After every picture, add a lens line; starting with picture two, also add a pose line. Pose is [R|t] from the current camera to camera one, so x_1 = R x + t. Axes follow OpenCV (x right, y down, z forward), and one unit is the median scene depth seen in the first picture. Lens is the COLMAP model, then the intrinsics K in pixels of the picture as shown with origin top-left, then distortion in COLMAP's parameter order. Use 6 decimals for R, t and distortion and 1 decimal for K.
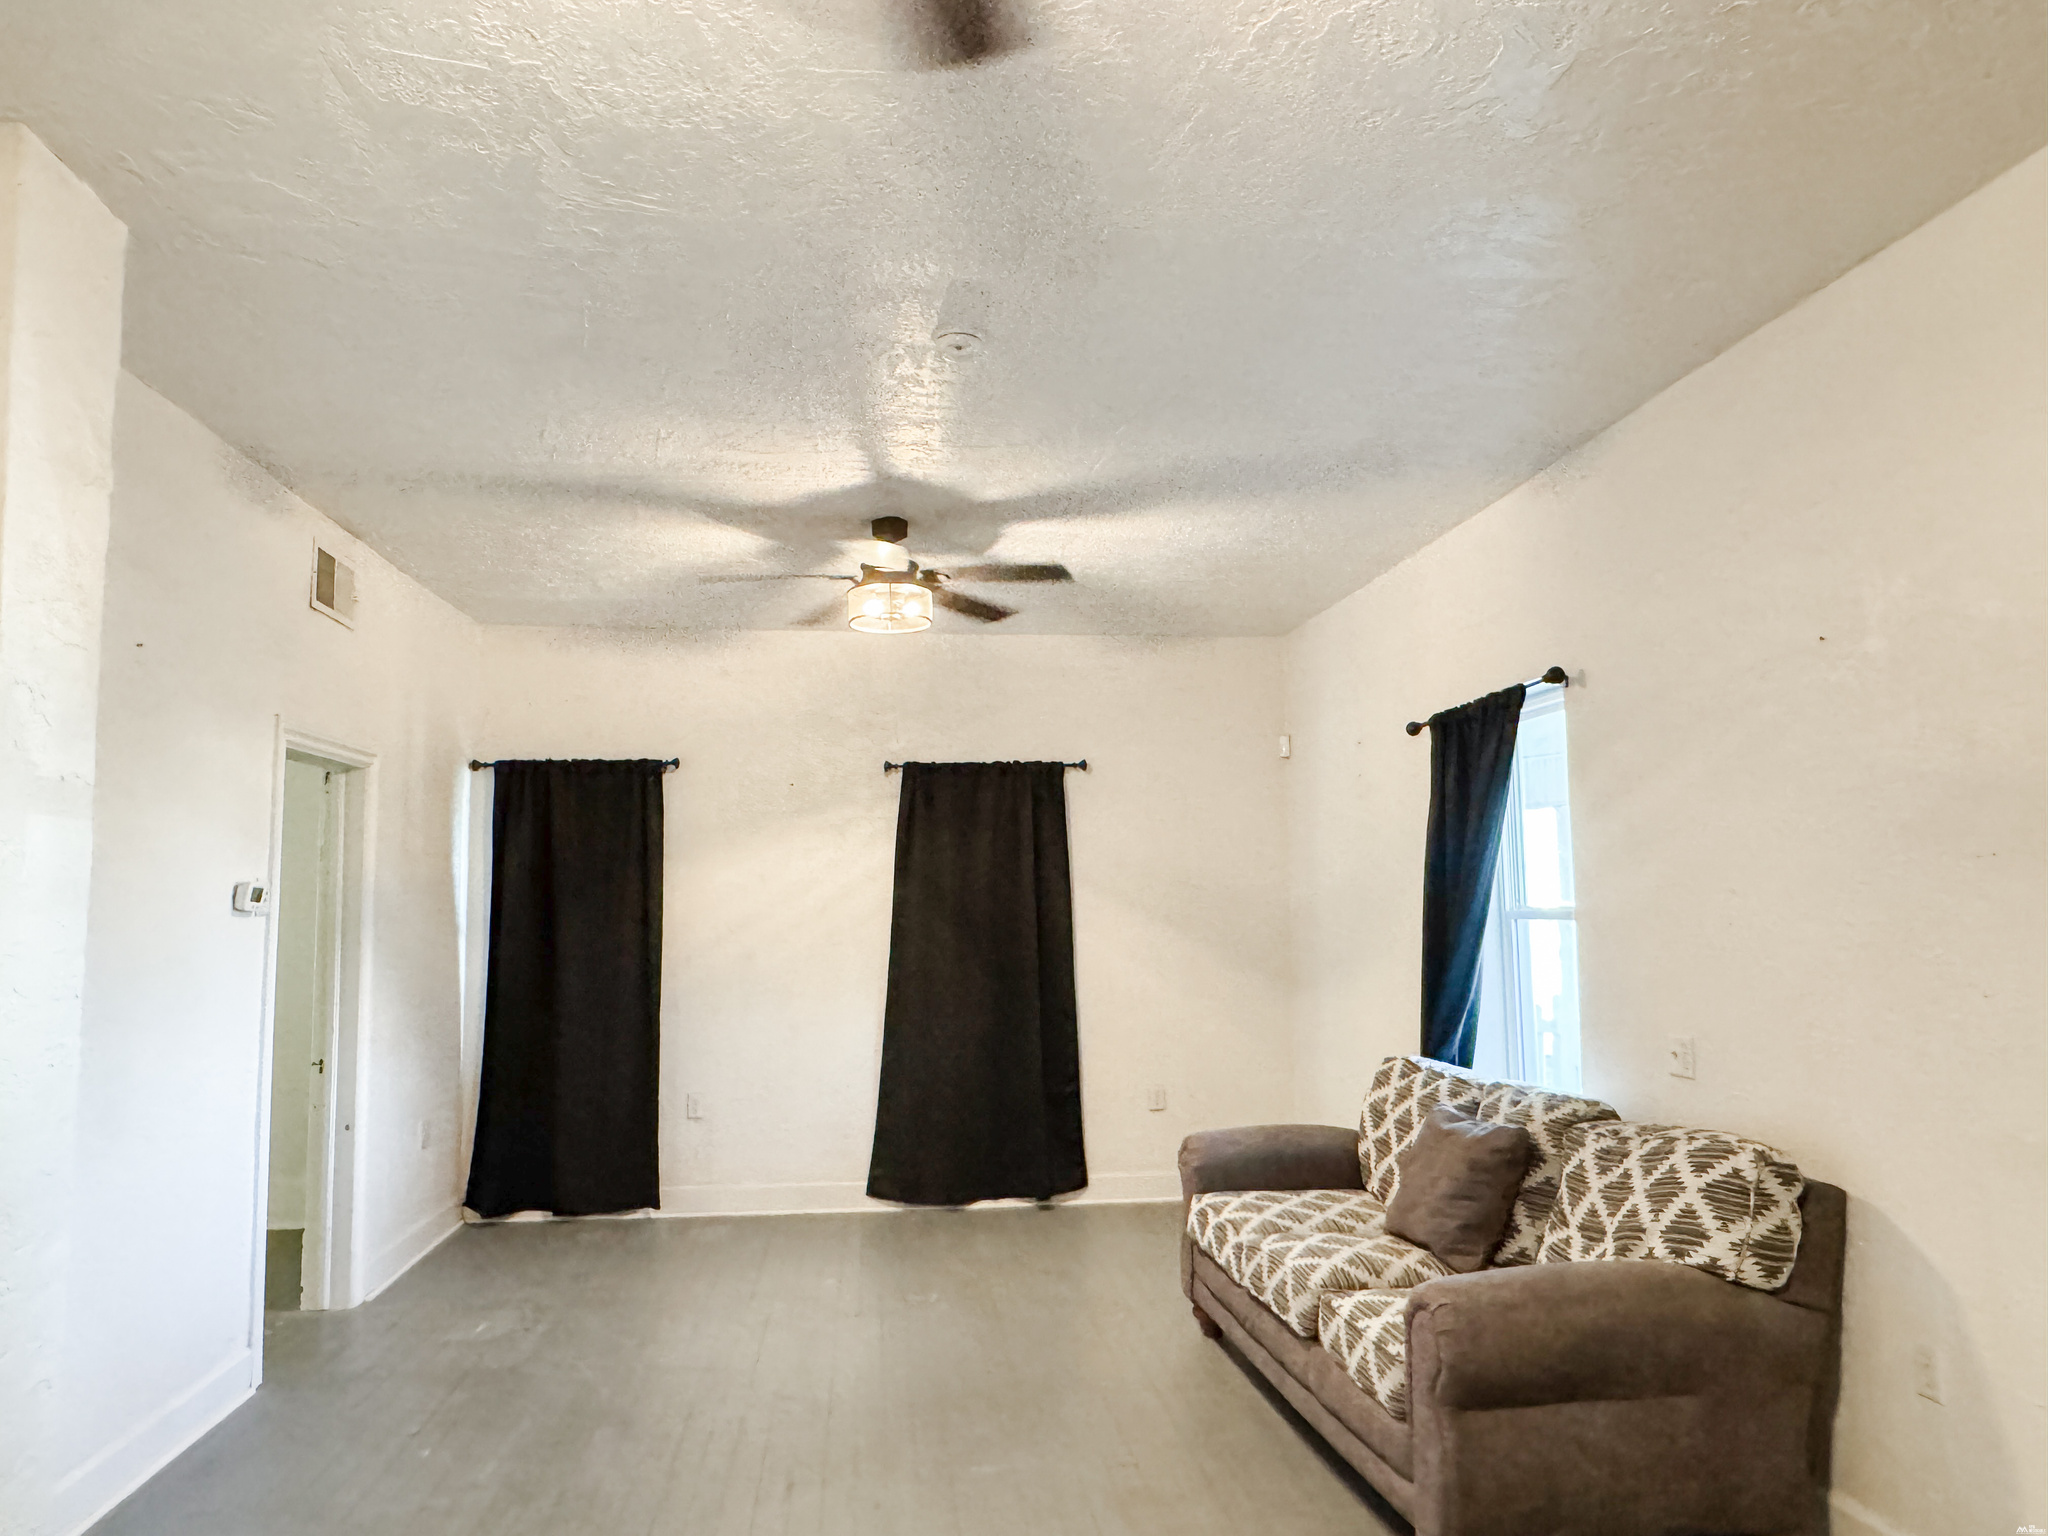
lens RADIAL K [[1351.6, 0, 1020.5], [0, 1351.6, 775.3], [0, 0, 1]] dist [-0.000001, 0.003009]
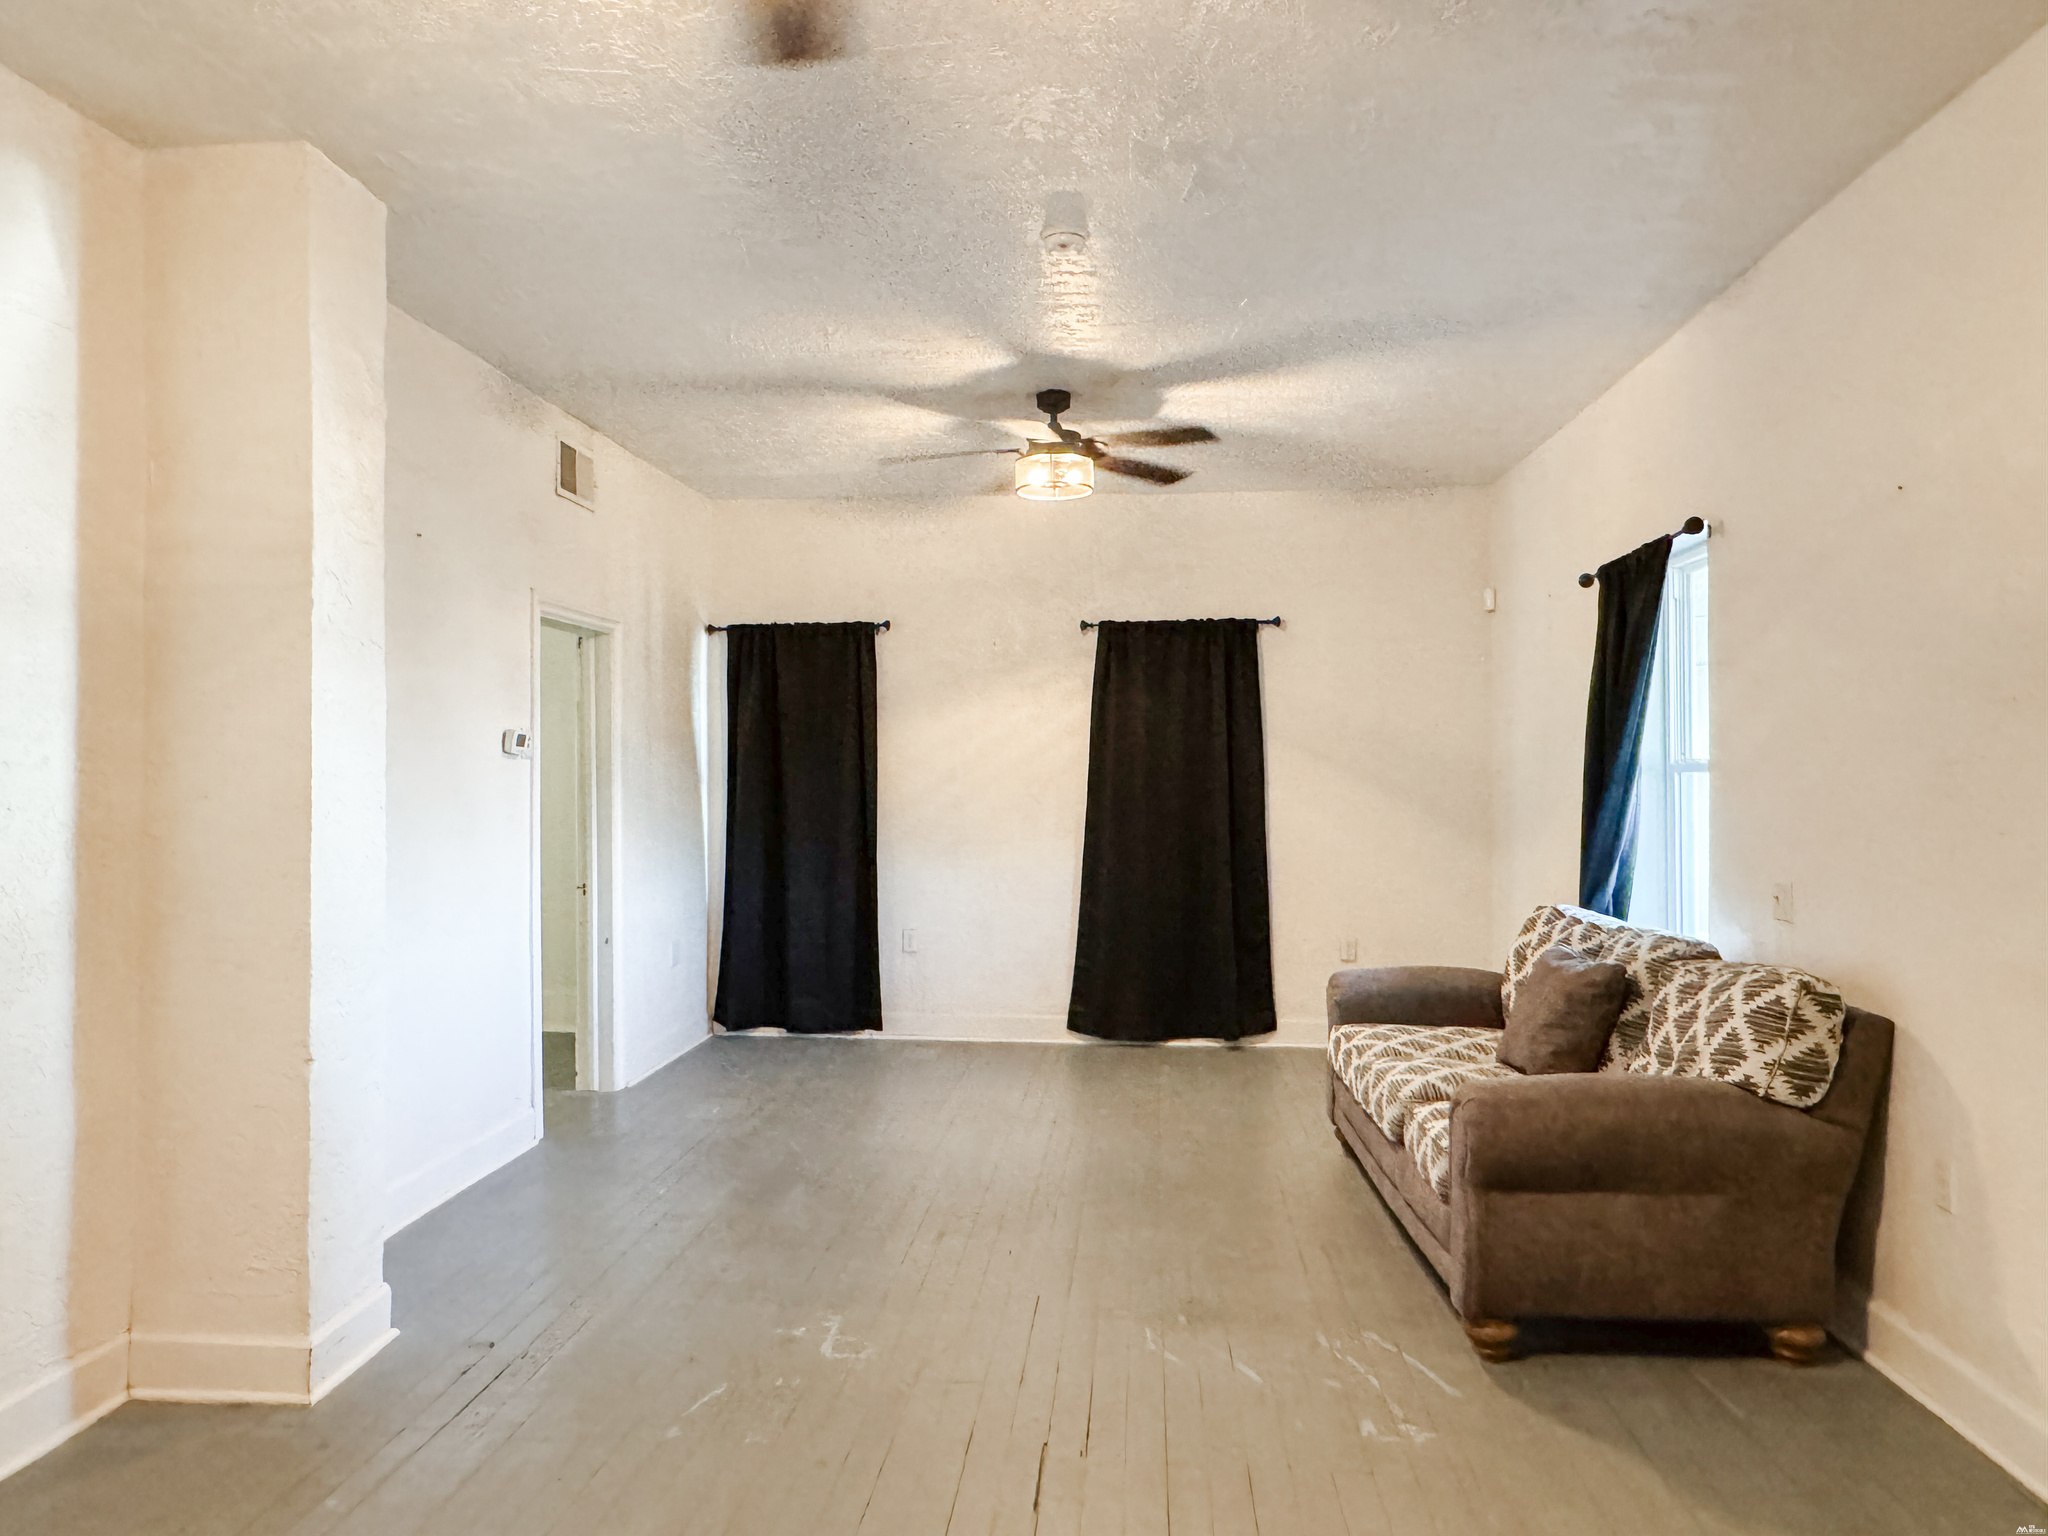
lens RADIAL K [[1429.5, 0, 1012.1], [0, 1429.5, 767.5], [0, 0, 1]] dist [0.007525, -0.000113]
pose [[0.978285, 0.007568, -0.207127, 0.111397], [0.011717, 0.995716, 0.091722, 0.000799], [0.206934, -0.092157, 0.974005, -0.133441]]
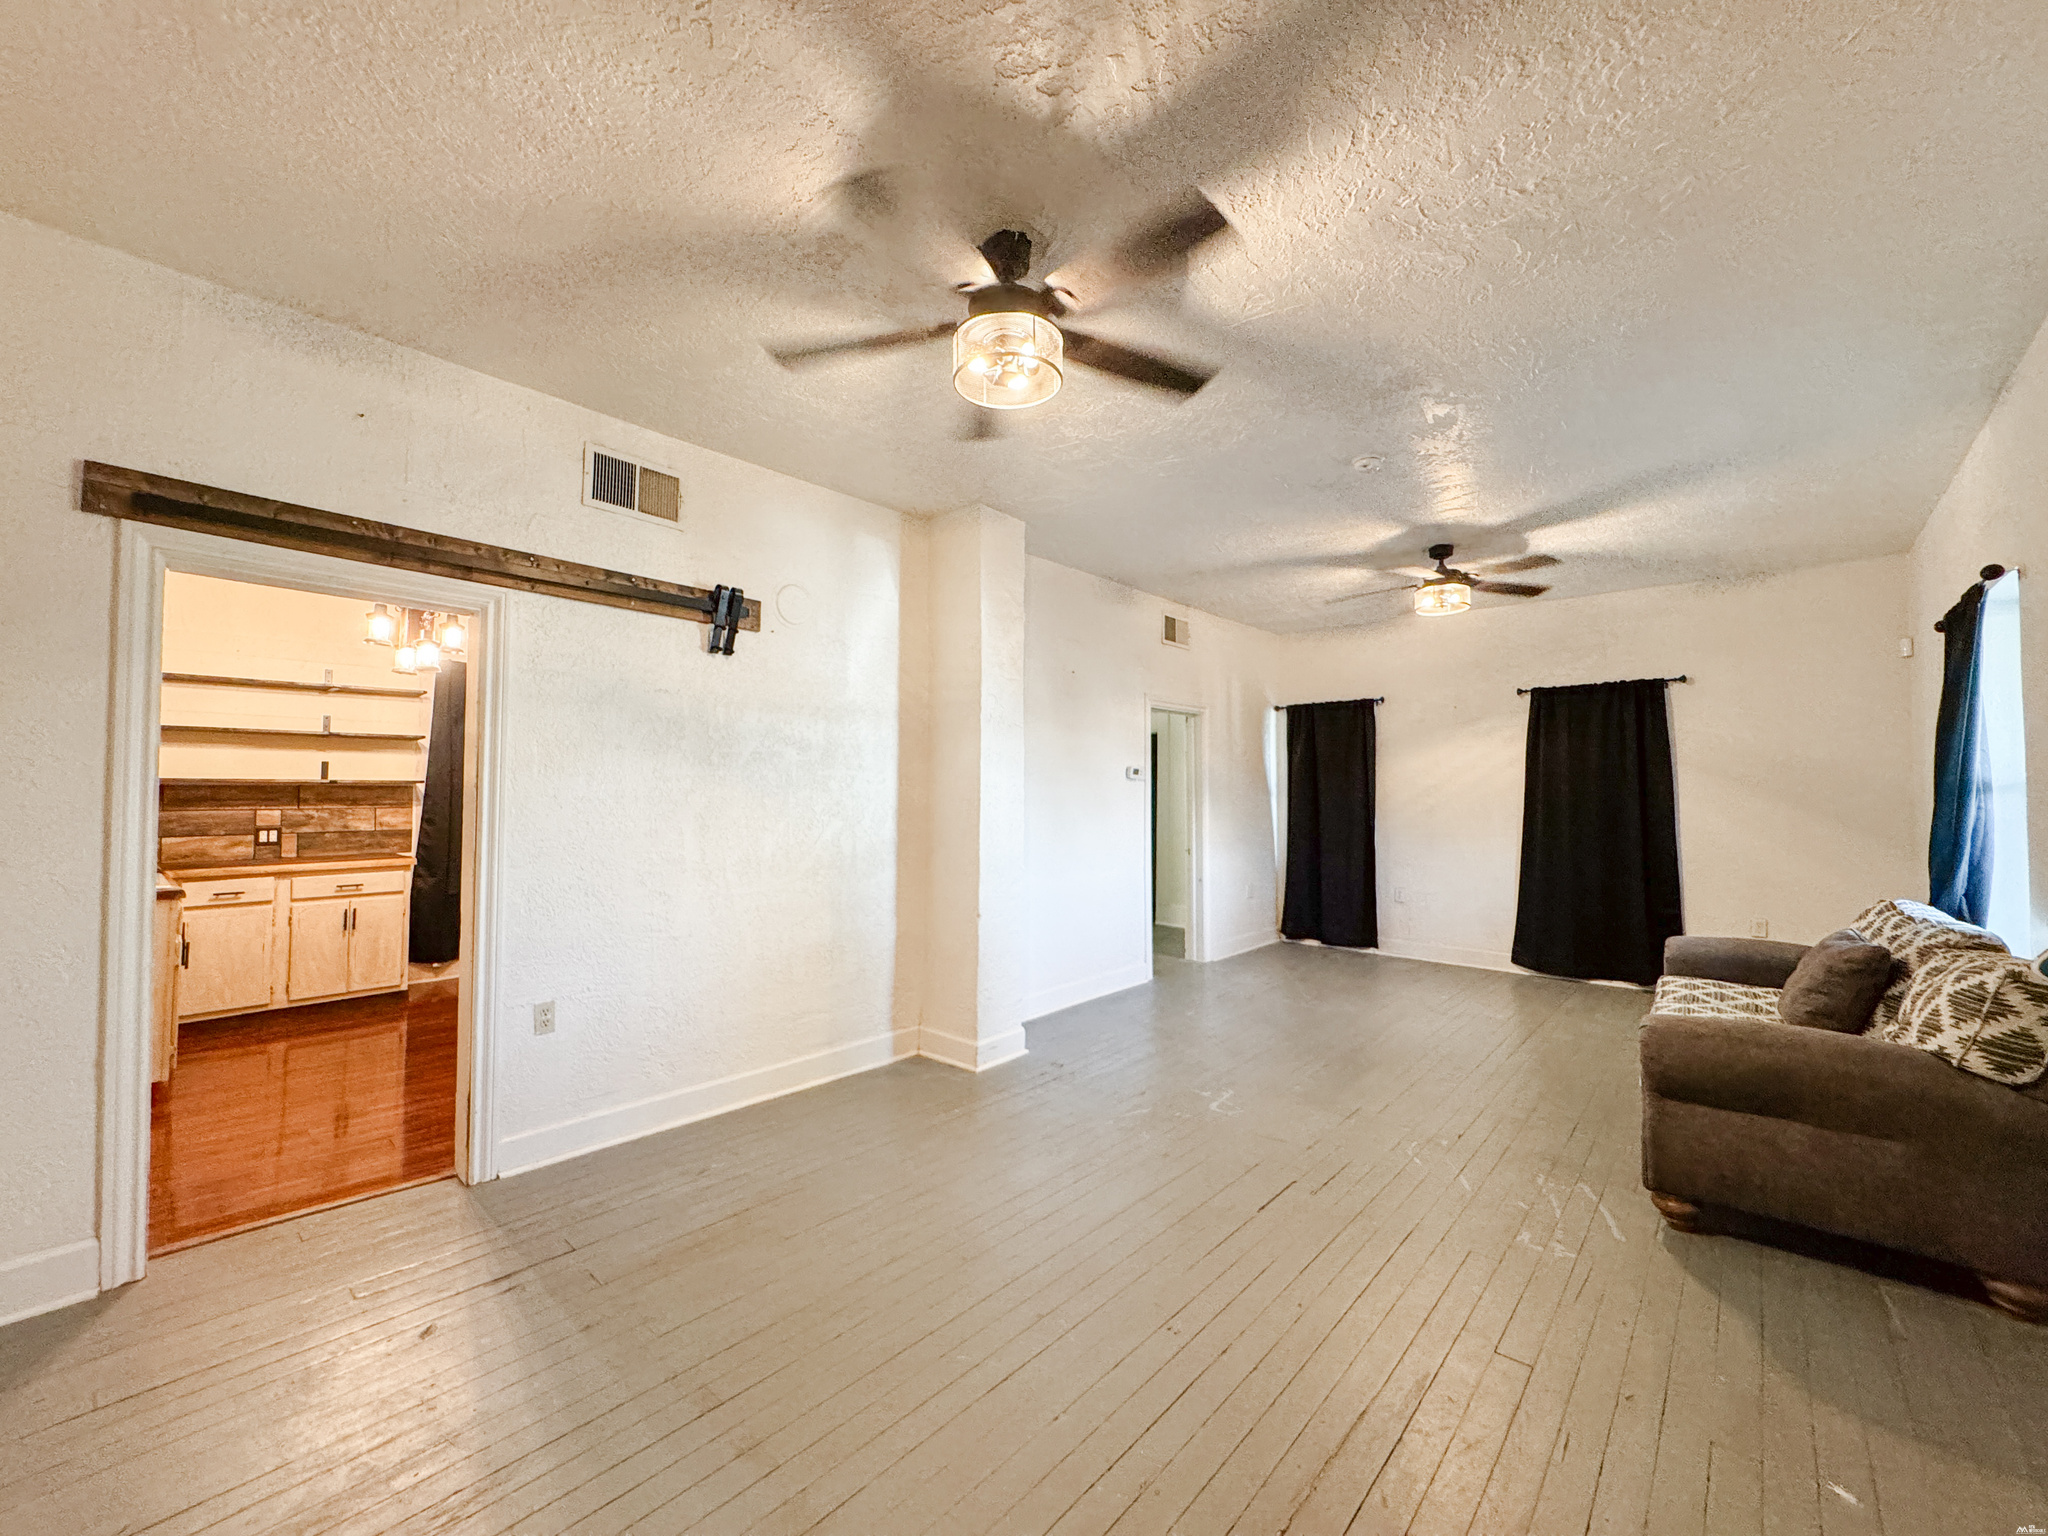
lens RADIAL K [[818.7, 0, 1026.0], [0, 818.7, 766.9], [0, 0, 1]] dist [-0.011933, 0.005190]
pose [[0.661954, -0.011371, -0.749458, 0.331503], [0.061091, 0.997377, 0.038826, 0.012309], [0.747050, -0.071486, 0.660913, -0.068488]]
